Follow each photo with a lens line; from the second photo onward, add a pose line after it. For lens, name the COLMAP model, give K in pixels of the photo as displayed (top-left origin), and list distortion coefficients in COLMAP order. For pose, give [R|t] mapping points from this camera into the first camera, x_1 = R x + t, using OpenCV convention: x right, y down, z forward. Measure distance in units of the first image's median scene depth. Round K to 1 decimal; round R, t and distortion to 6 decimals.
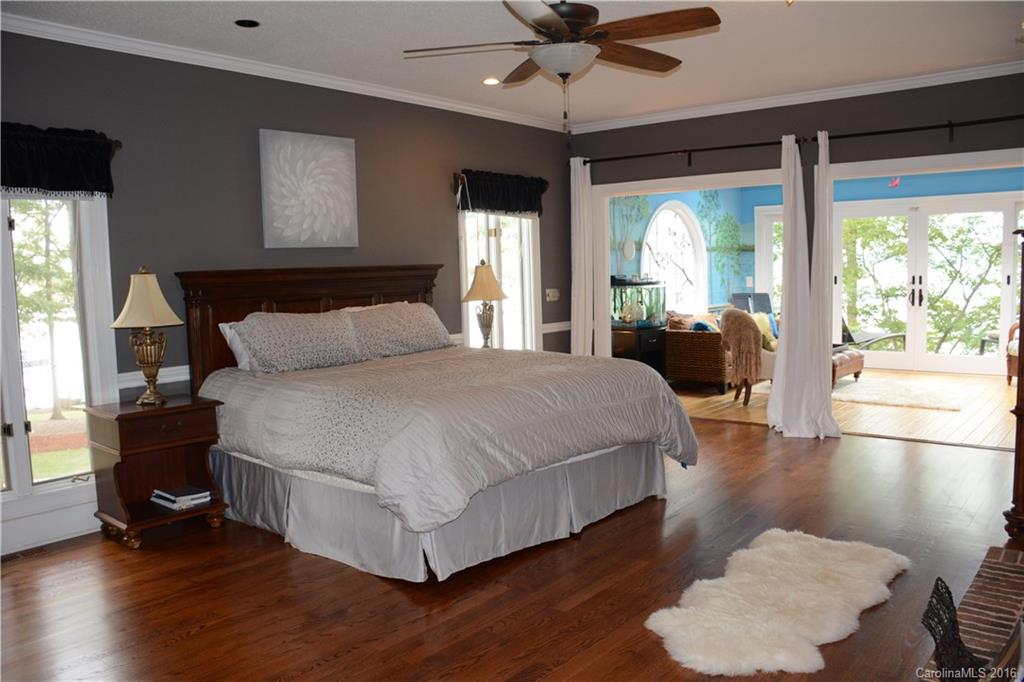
lens RADIAL K [[797.4, 0, 511.1], [0, 797.4, 340.8], [0, 0, 1]] dist [-0.132825, 0.074008]
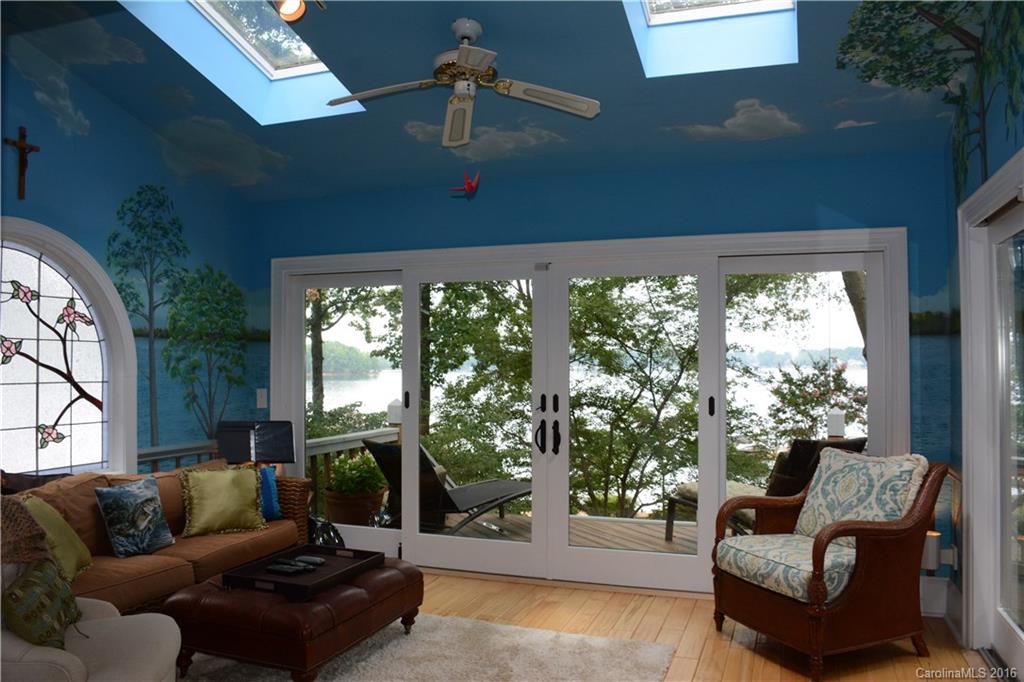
lens RADIAL K [[797.4, 0, 510.0], [0, 797.4, 343.1], [0, 0, 1]] dist [-0.132825, 0.074008]
pose [[0.941470, 0.035832, 0.335188, 0.289759], [0.004301, 0.992977, -0.118231, -0.050407], [-0.337071, 0.112753, 0.934703, 0.457512]]
